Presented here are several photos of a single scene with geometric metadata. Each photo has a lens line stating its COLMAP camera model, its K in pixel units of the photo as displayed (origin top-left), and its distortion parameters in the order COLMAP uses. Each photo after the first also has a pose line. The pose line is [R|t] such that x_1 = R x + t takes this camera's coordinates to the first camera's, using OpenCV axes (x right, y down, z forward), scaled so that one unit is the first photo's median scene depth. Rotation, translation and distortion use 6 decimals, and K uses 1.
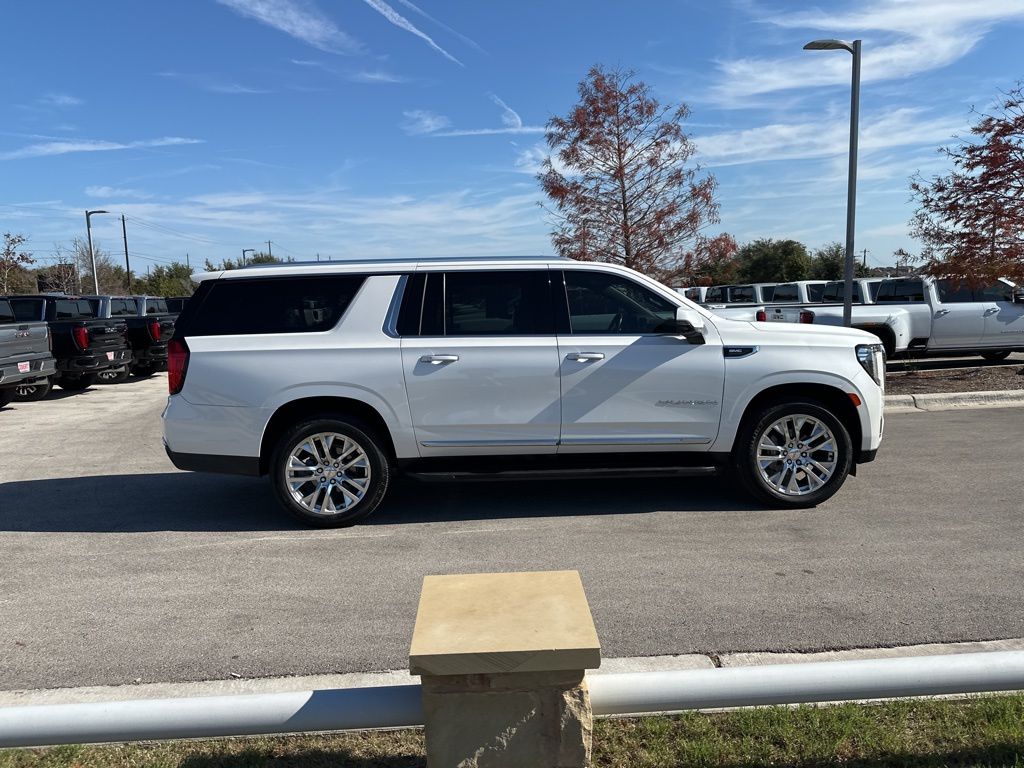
lens RADIAL K [[723.2, 0, 505.1], [0, 723.2, 381.5], [0, 0, 1]] dist [0.051305, -0.068847]
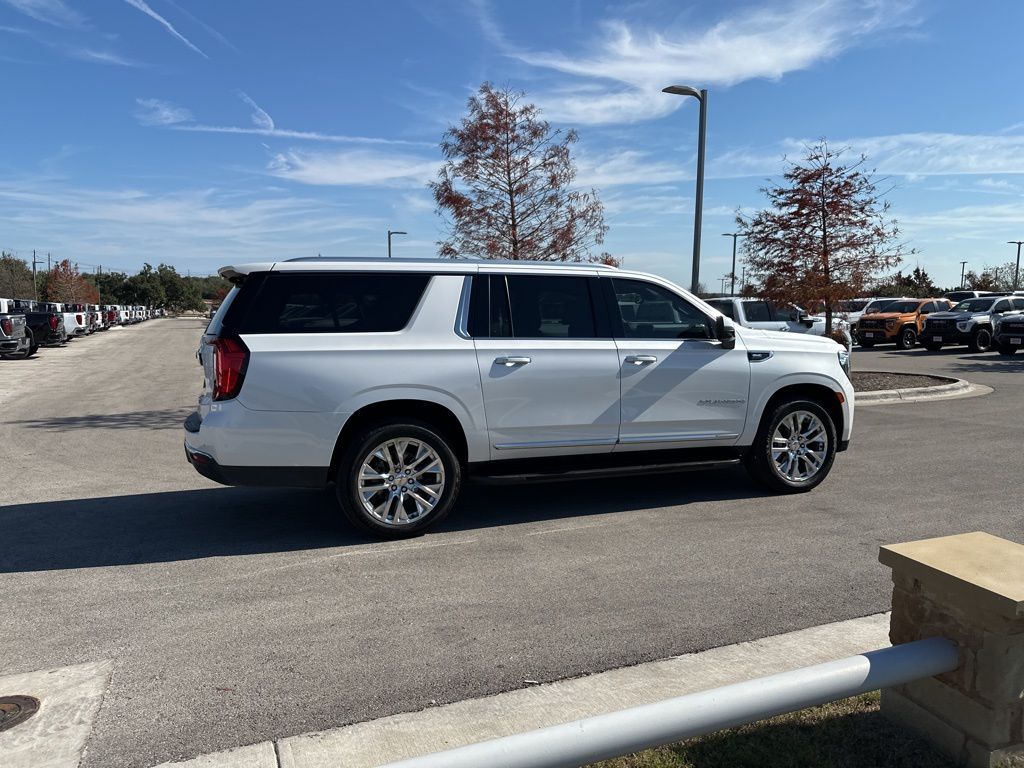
lens RADIAL K [[722.5, 0, 500.9], [0, 722.5, 384.6], [0, 0, 1]] dist [0.048526, -0.049624]
pose [[0.947476, -0.005244, 0.319785, -0.418299], [0.009591, 0.999882, -0.012018, 0.013176], [-0.319684, 0.014454, 0.947414, 0.059240]]
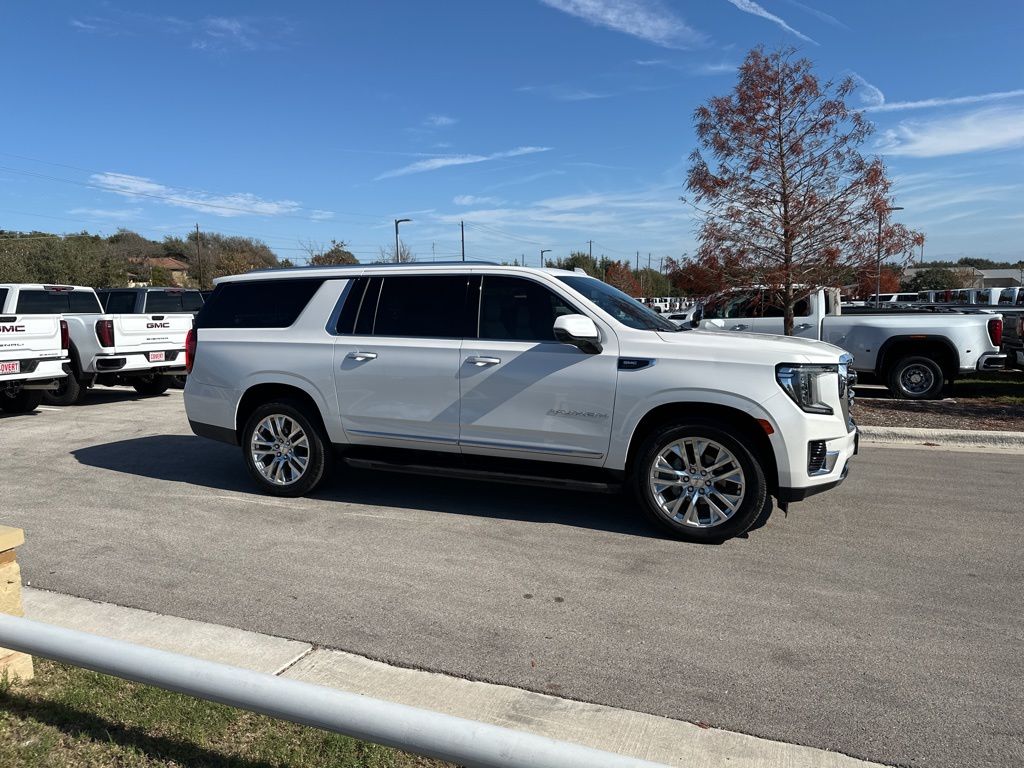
lens RADIAL K [[723.2, 0, 505.1], [0, 723.2, 381.5], [0, 0, 1]] dist [0.051305, -0.068847]
pose [[0.903413, 0.062811, -0.424146, 0.562912], [-0.061022, 0.997977, 0.017813, -0.024647], [0.424408, 0.009790, 0.905418, 0.095641]]
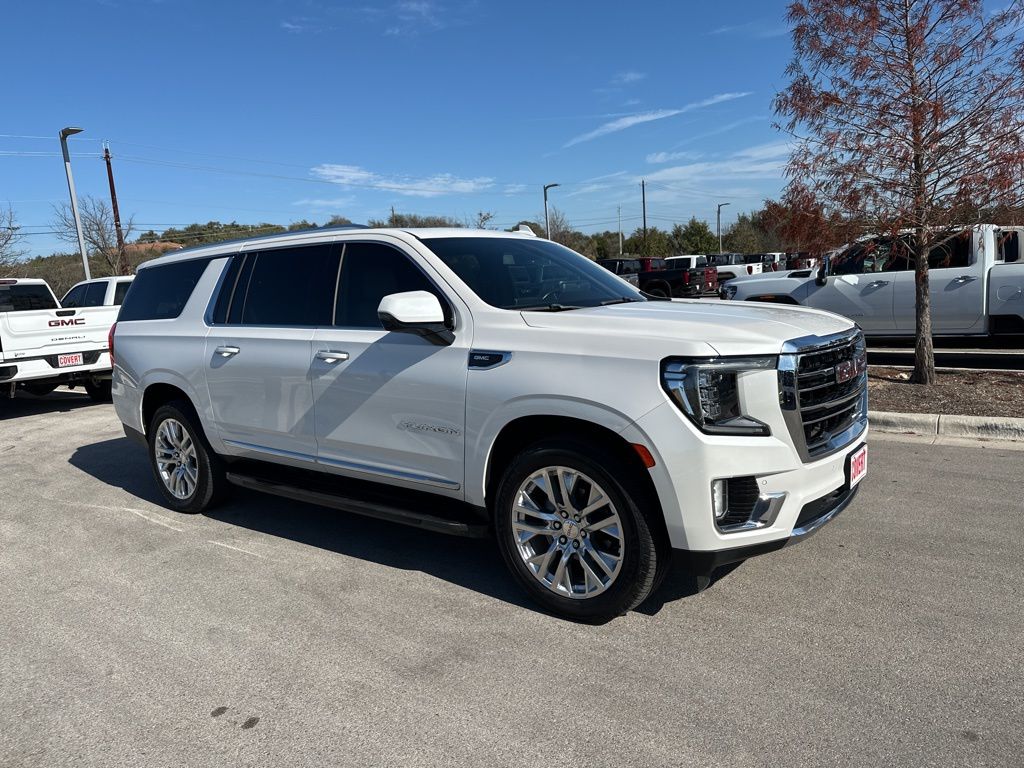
lens RADIAL K [[728.9, 0, 505.7], [0, 728.9, 390.4], [0, 0, 1]] dist [0.050105, -0.060516]
pose [[0.763358, 0.076829, -0.641391, 0.751276], [-0.028971, 0.995975, 0.084822, -0.068470], [0.645326, -0.046168, 0.762511, 0.511551]]
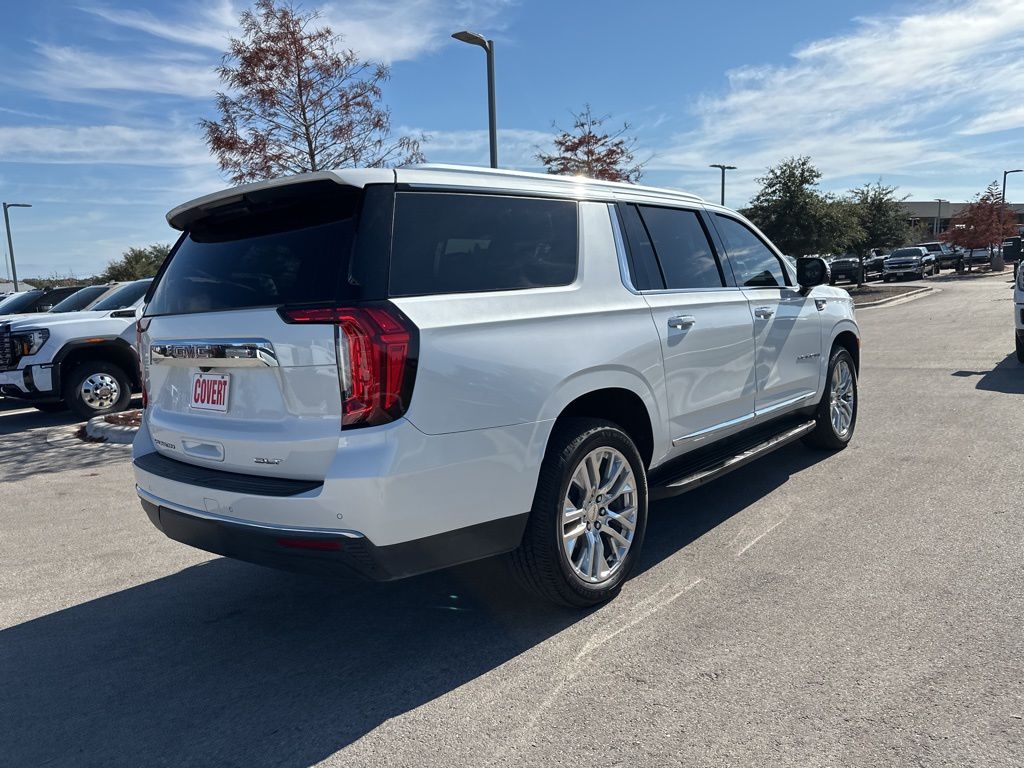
lens RADIAL K [[728.9, 0, 505.7], [0, 728.9, 390.4], [0, 0, 1]] dist [0.050105, -0.060516]
pose [[0.680993, -0.109065, 0.724123, -0.732990], [0.113115, 0.992645, 0.043131, -0.014008], [-0.723501, 0.052537, 0.688321, 0.615919]]
